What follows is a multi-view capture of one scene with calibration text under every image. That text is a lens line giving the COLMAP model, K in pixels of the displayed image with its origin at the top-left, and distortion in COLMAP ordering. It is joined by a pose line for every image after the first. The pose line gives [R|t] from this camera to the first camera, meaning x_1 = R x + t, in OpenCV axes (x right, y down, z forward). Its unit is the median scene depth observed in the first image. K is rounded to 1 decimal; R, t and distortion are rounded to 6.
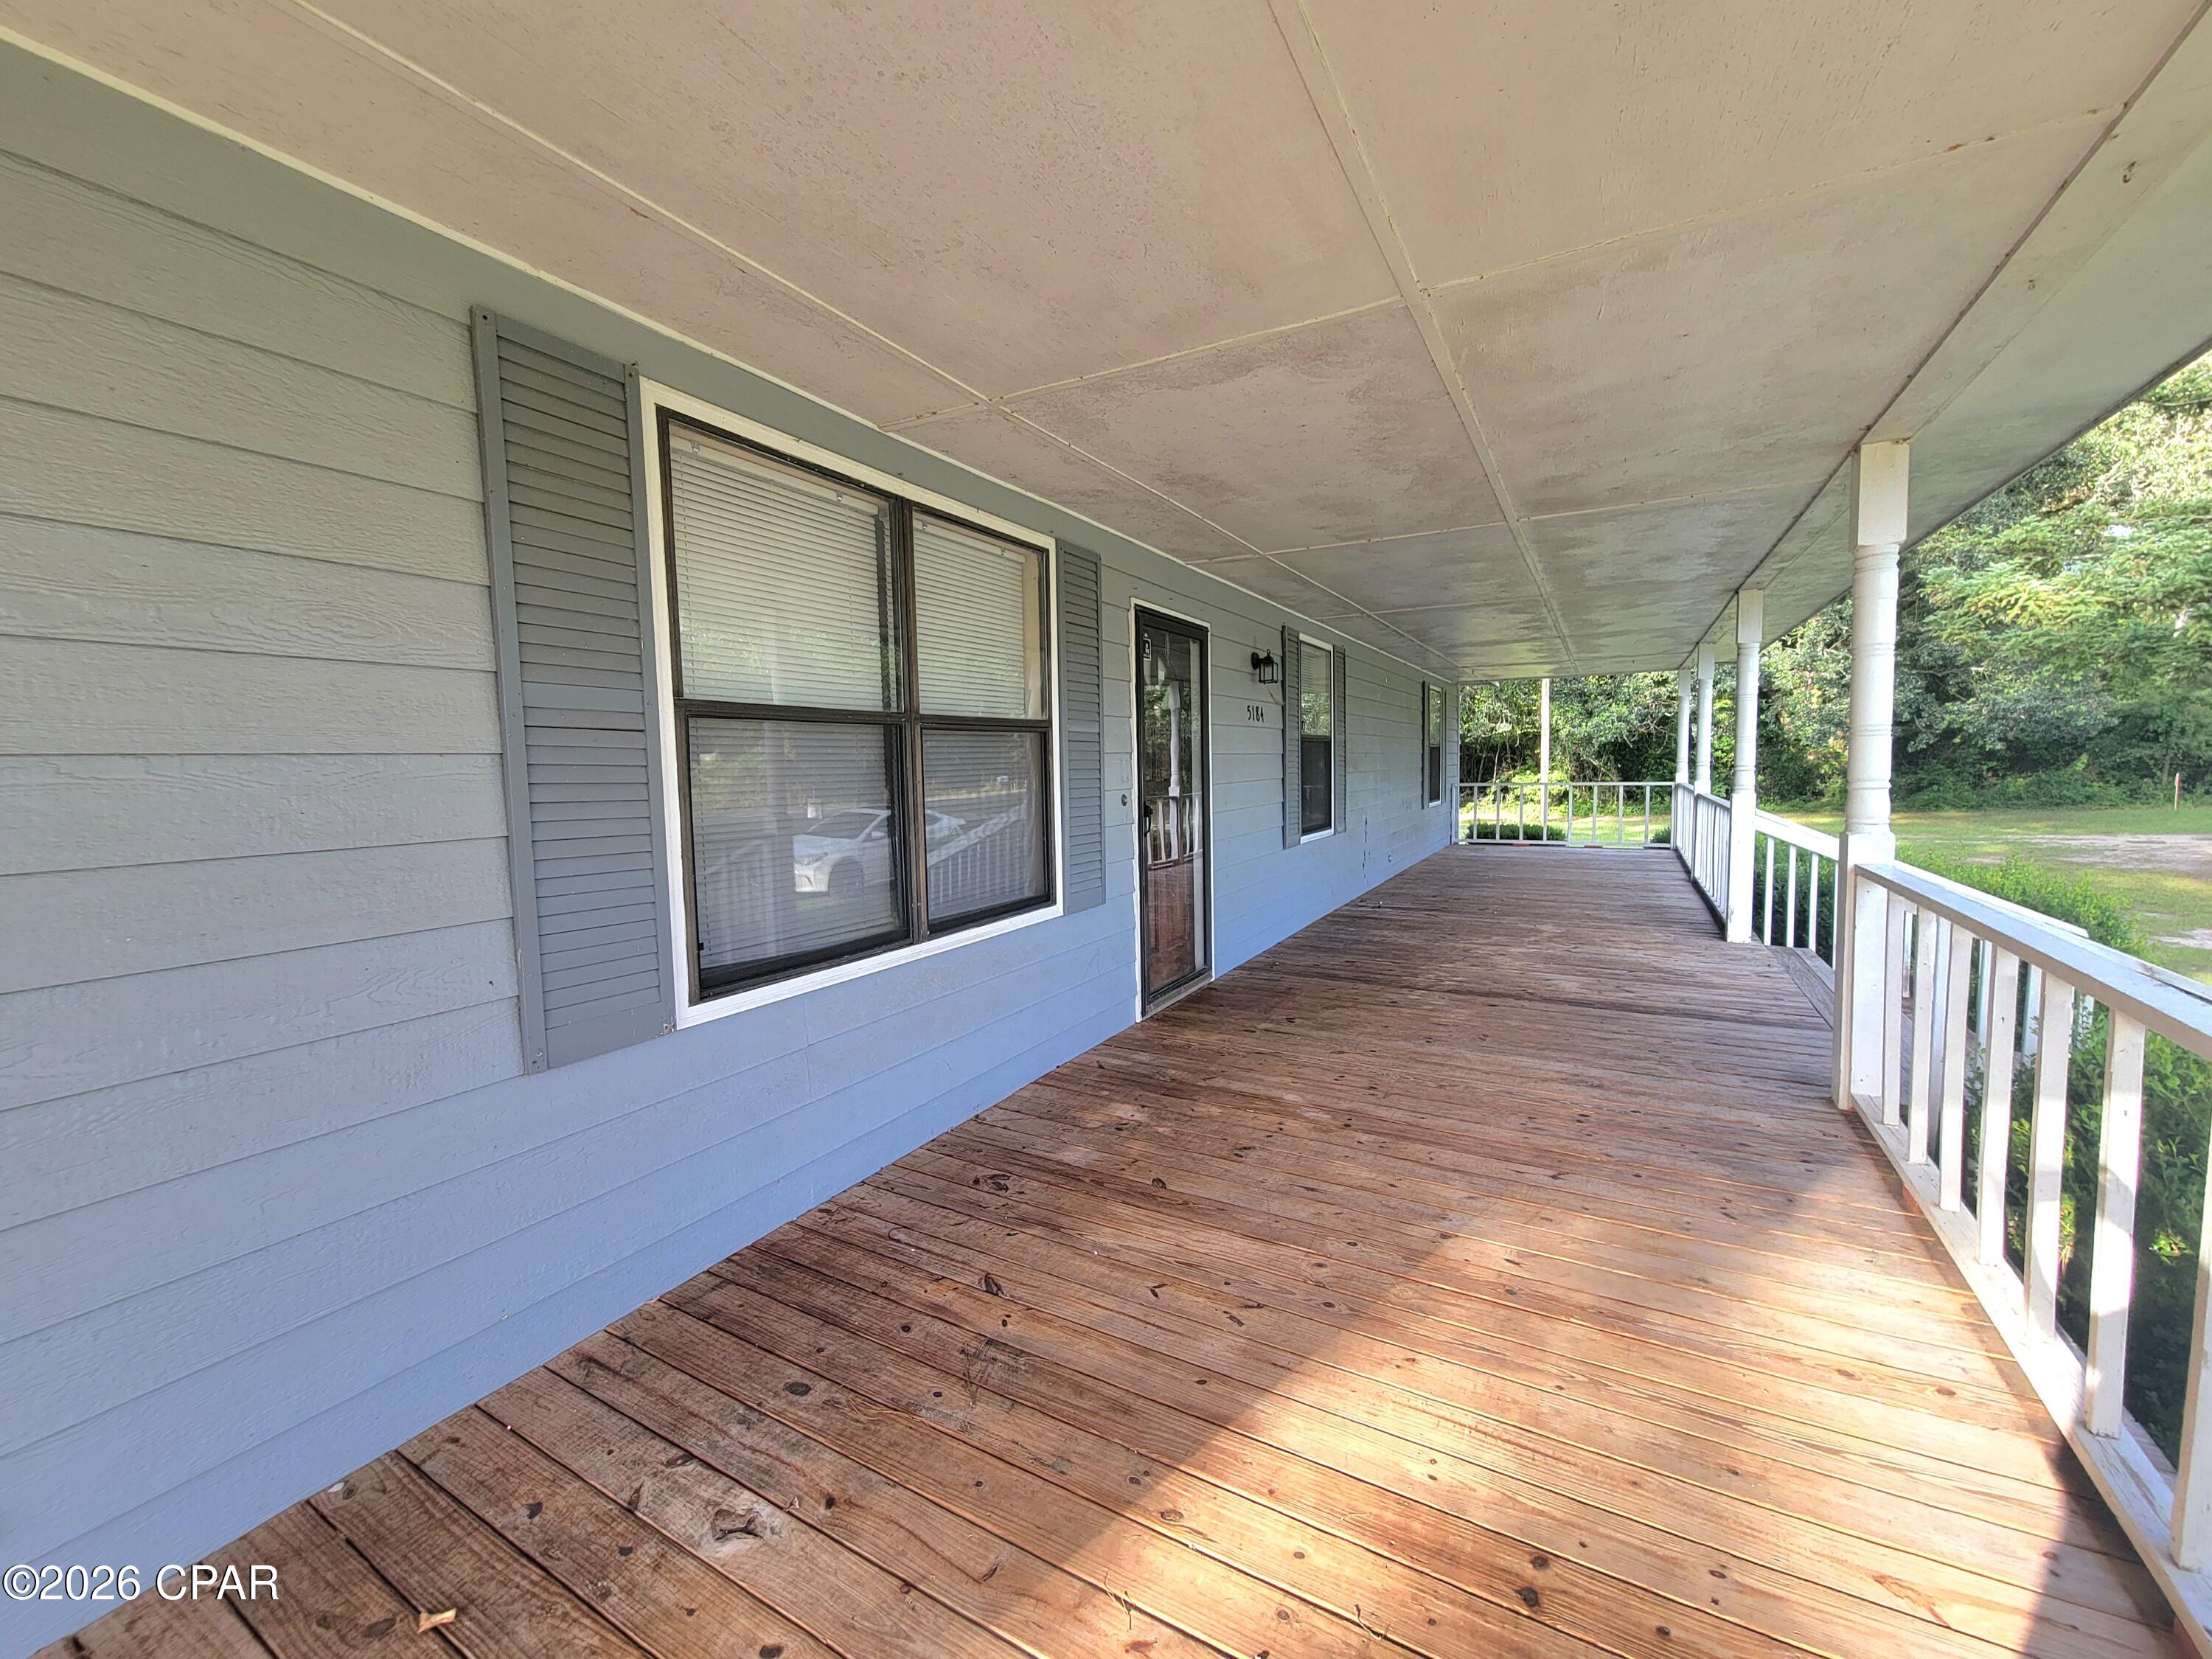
lens RADIAL K [[895.9, 0, 1091.6], [0, 895.9, 835.1], [0, 0, 1]] dist [0.002730, 0.000247]
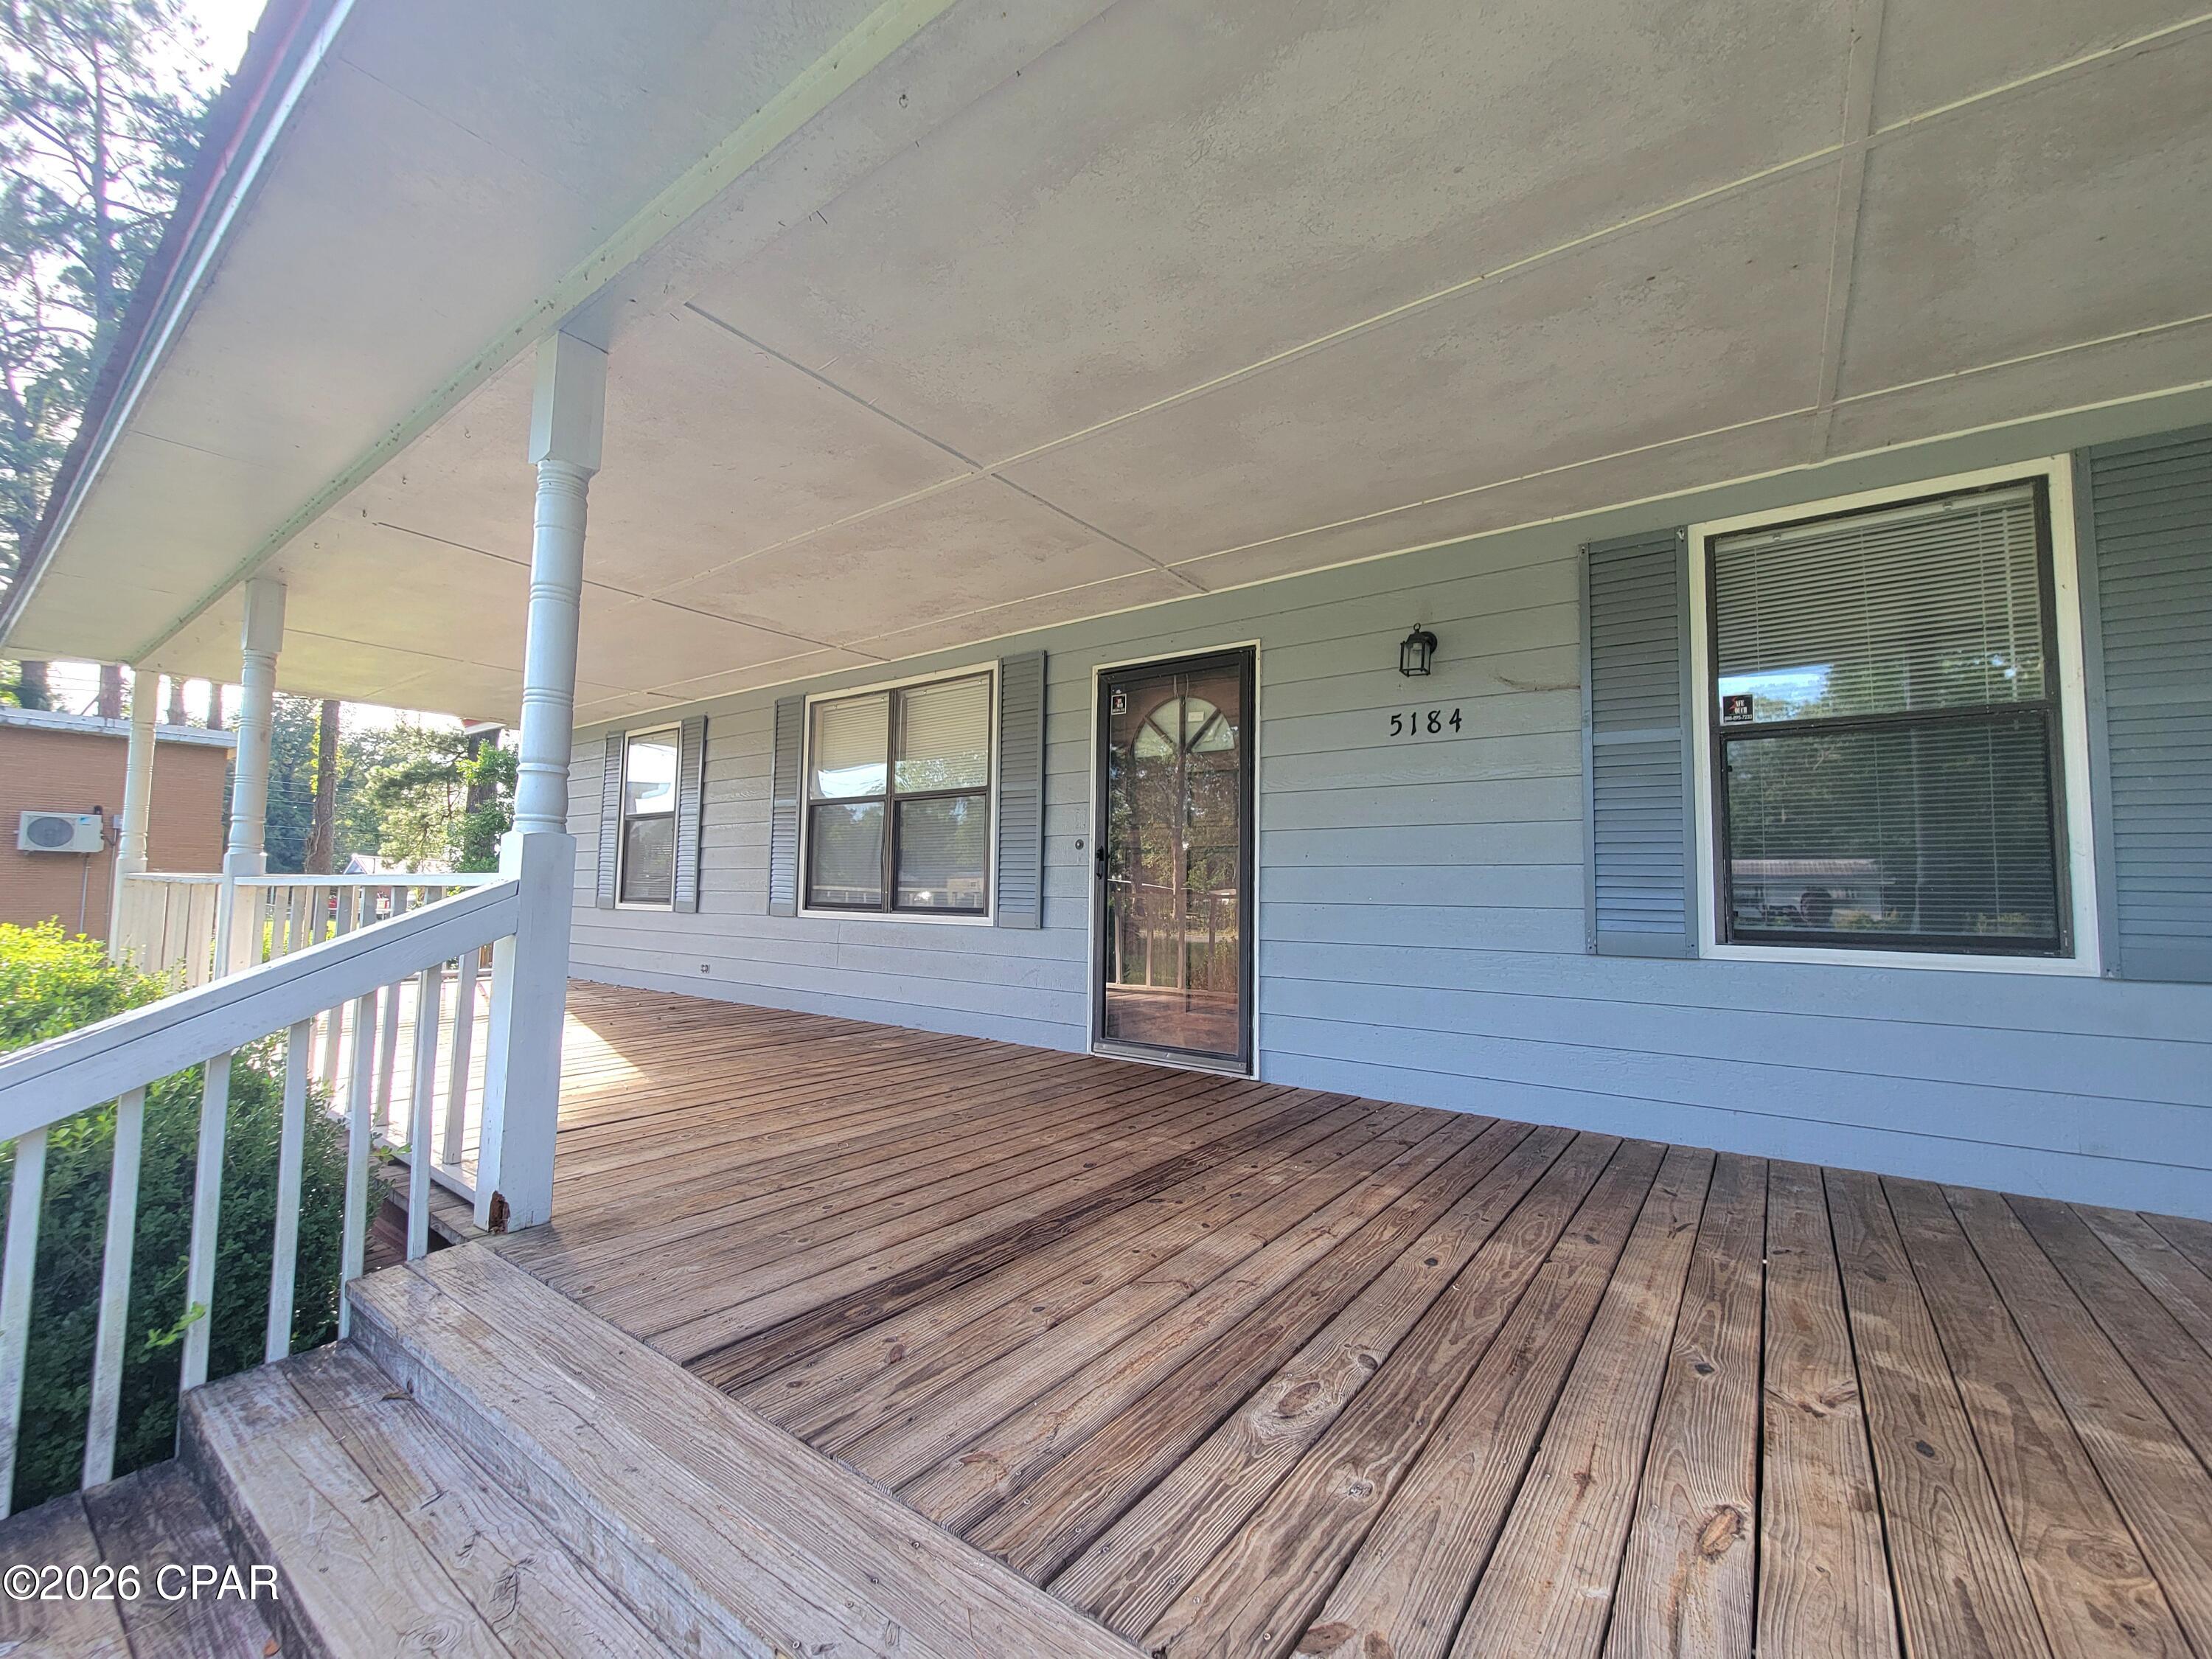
lens RADIAL K [[895.9, 0, 1103.0], [0, 895.9, 825.2], [0, 0, 1]] dist [0.002730, 0.000247]
pose [[-0.104490, -0.055489, -0.992977, 1.310547], [-0.090989, 0.994788, -0.046016, -0.015200], [0.990355, 0.085542, -0.108995, 1.301393]]
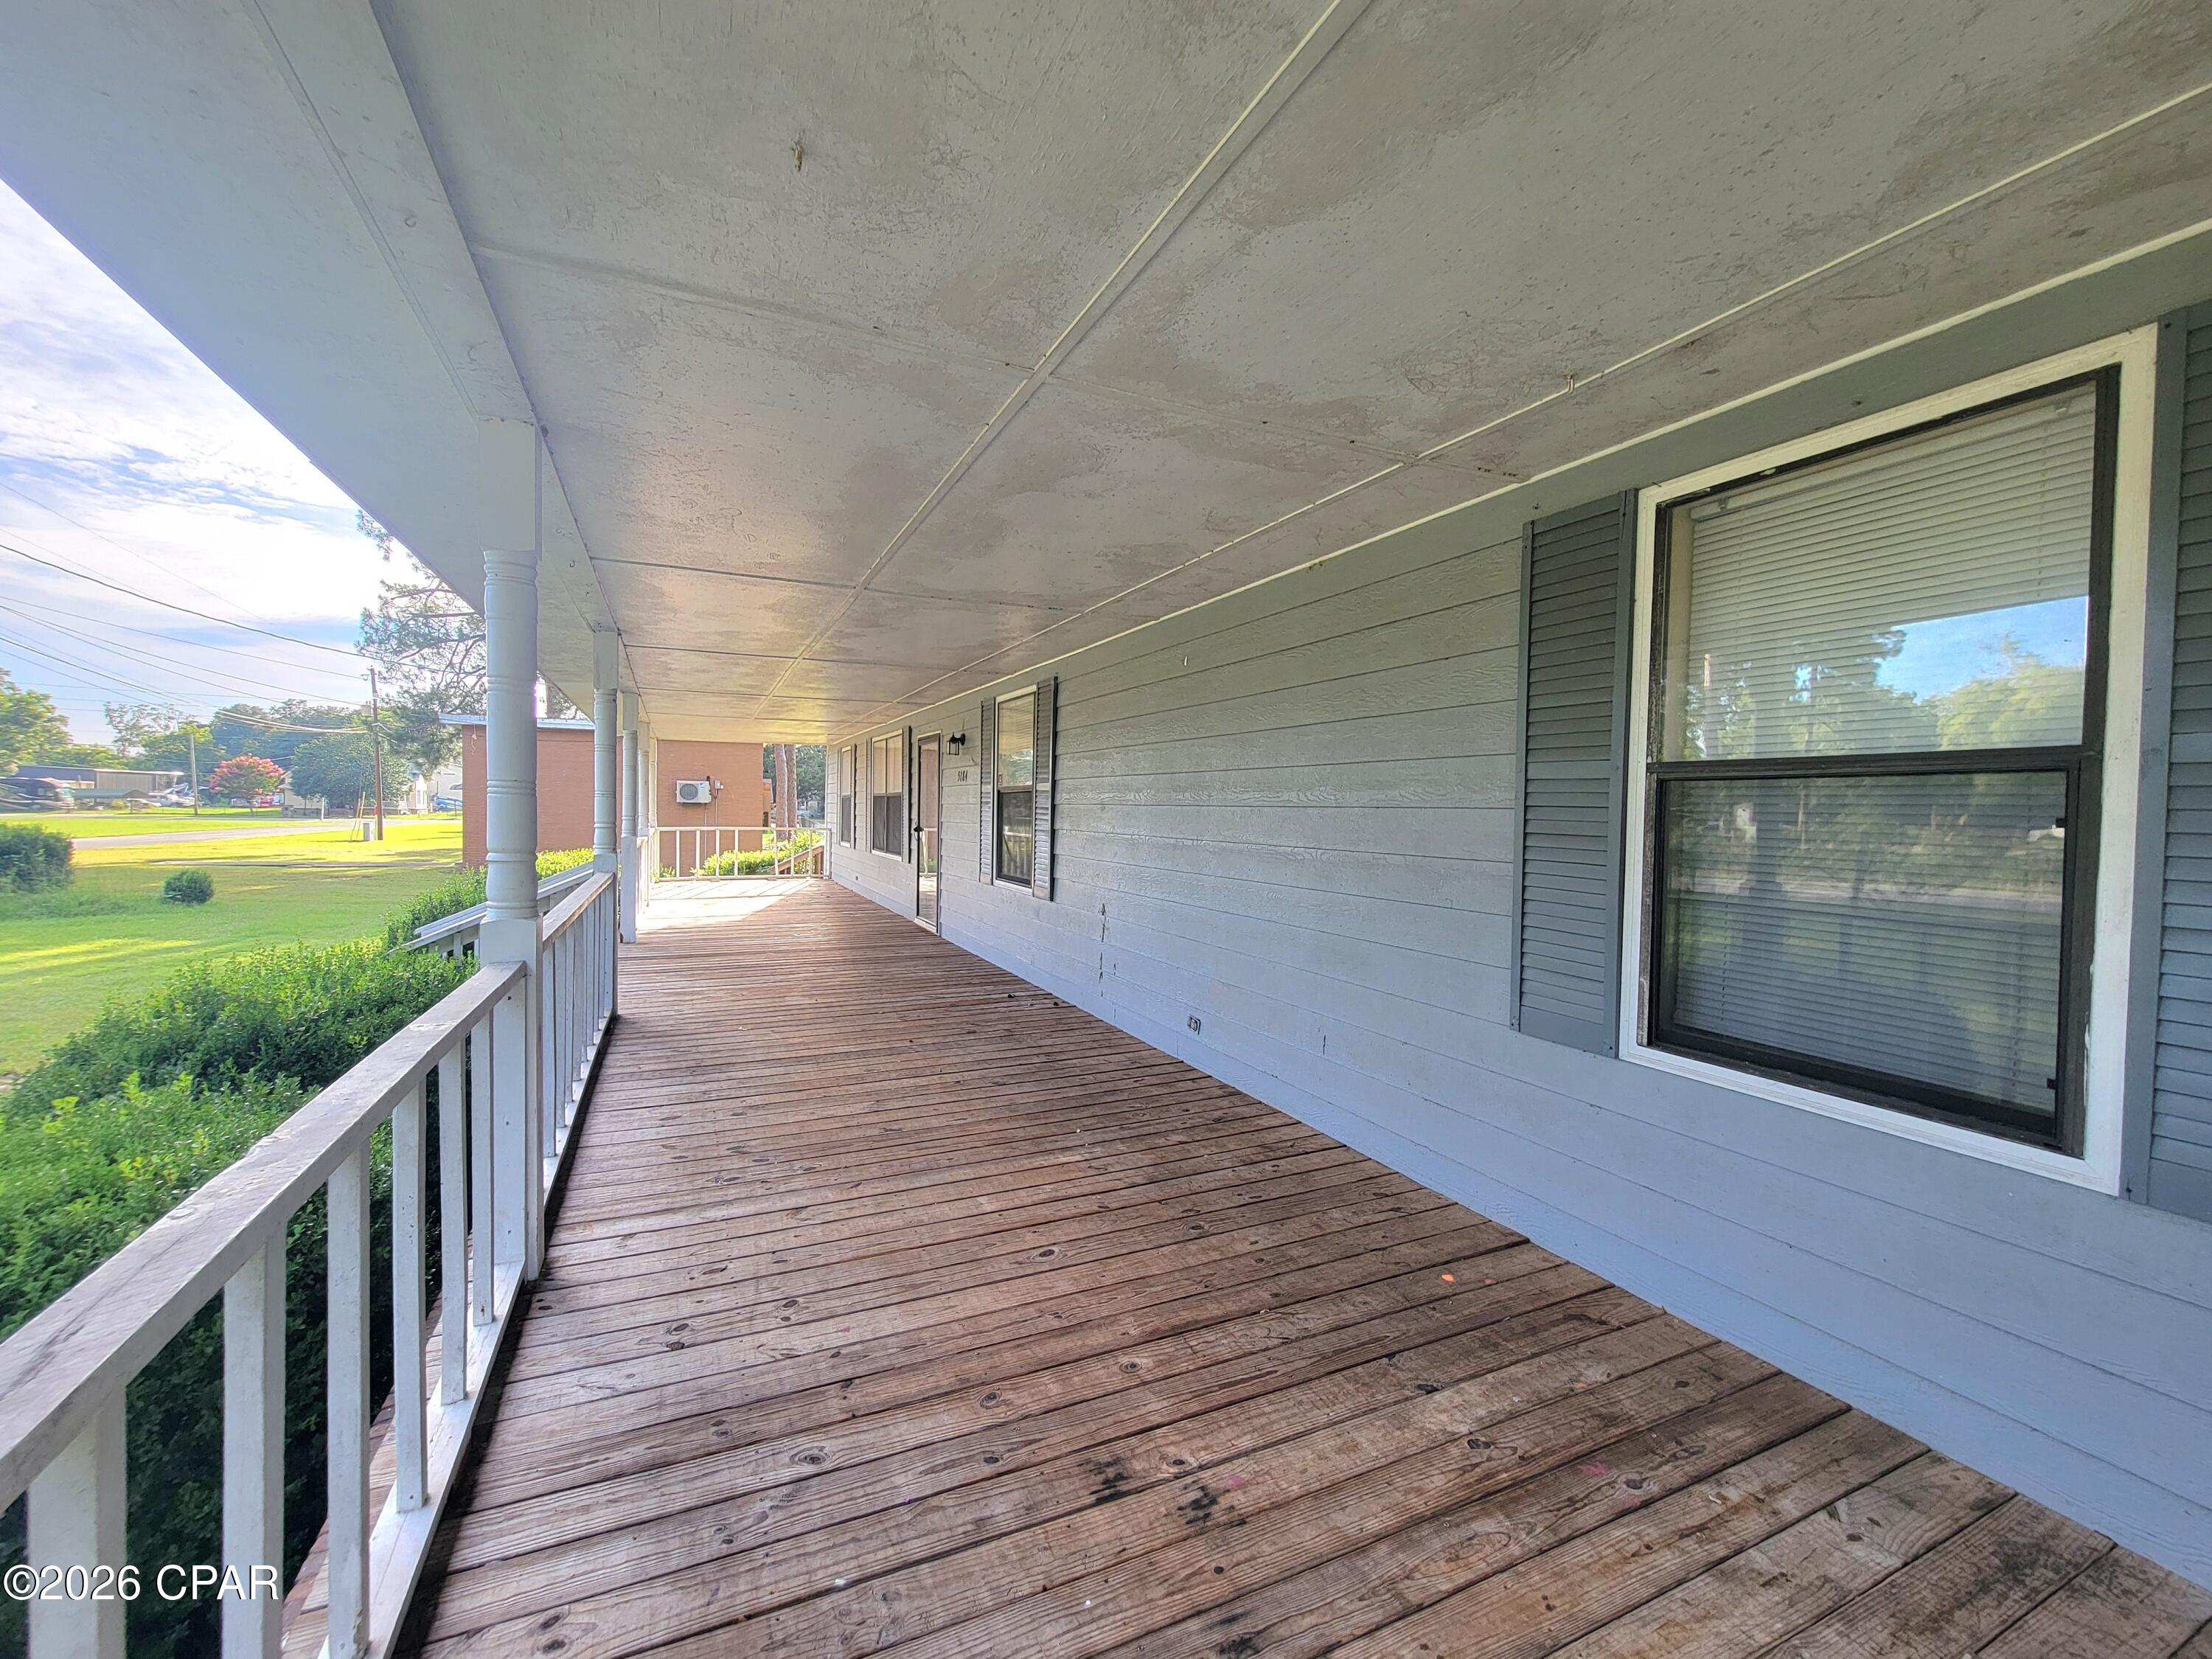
lens RADIAL K [[895.9, 0, 1101.1], [0, 895.9, 821.4], [0, 0, 1]] dist [0.002730, 0.000247]
pose [[-0.584558, 0.035412, -0.810579, 1.176854], [-0.064590, 0.993845, 0.089998, -0.181436], [0.808777, 0.104964, -0.578673, 1.808974]]
